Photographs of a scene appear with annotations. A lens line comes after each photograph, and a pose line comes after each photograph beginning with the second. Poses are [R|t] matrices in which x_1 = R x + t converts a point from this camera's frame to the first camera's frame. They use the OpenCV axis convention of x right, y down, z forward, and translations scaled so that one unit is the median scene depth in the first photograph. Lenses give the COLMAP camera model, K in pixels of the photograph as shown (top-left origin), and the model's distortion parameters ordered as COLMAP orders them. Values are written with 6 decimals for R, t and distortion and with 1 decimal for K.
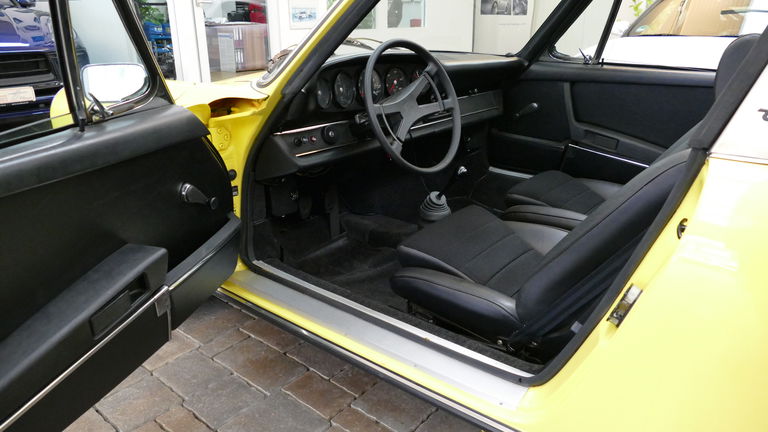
lens RADIAL K [[547.3, 0, 386.2], [0, 547.3, 218.8], [0, 0, 1]] dist [-0.012865, -0.009014]
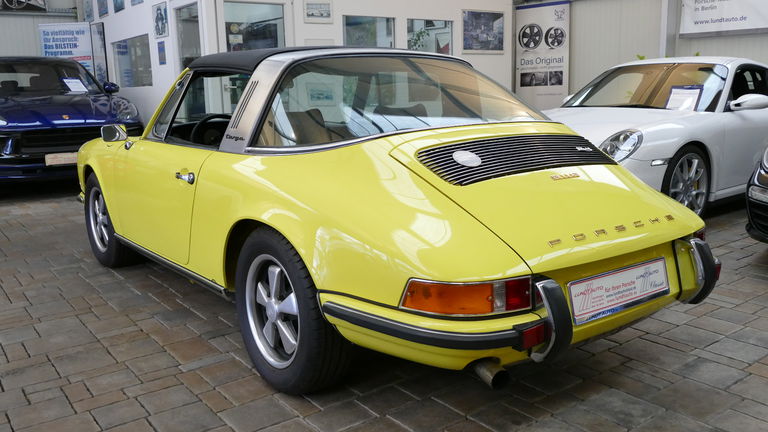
lens RADIAL K [[673.2, 0, 384.7], [0, 673.2, 218.0], [0, 0, 1]] dist [-0.039070, 0.020774]
pose [[0.972228, 0.015166, -0.233542, 0.837696], [-0.052502, 0.986597, -0.154497, 0.269974], [0.228069, 0.162468, 0.959994, -0.800525]]
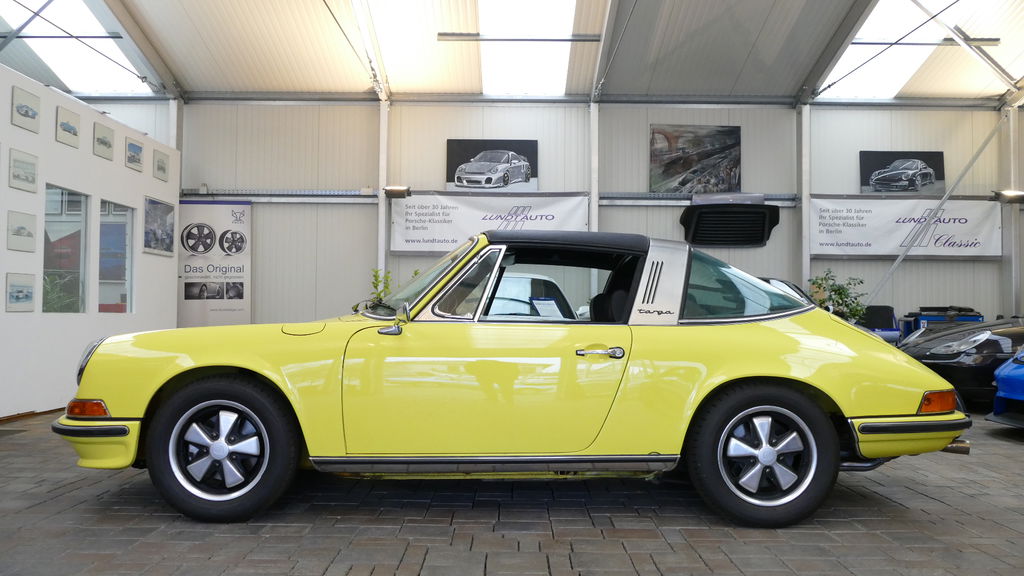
lens RADIAL K [[897.6, 0, 515.3], [0, 897.6, 272.9], [0, 0, 1]] dist [-0.039070, 0.020774]
pose [[0.767025, 0.029913, 0.640920, -1.088700], [0.221784, 0.924977, -0.308592, 0.356811], [-0.602067, 0.378844, 0.702846, -0.790762]]
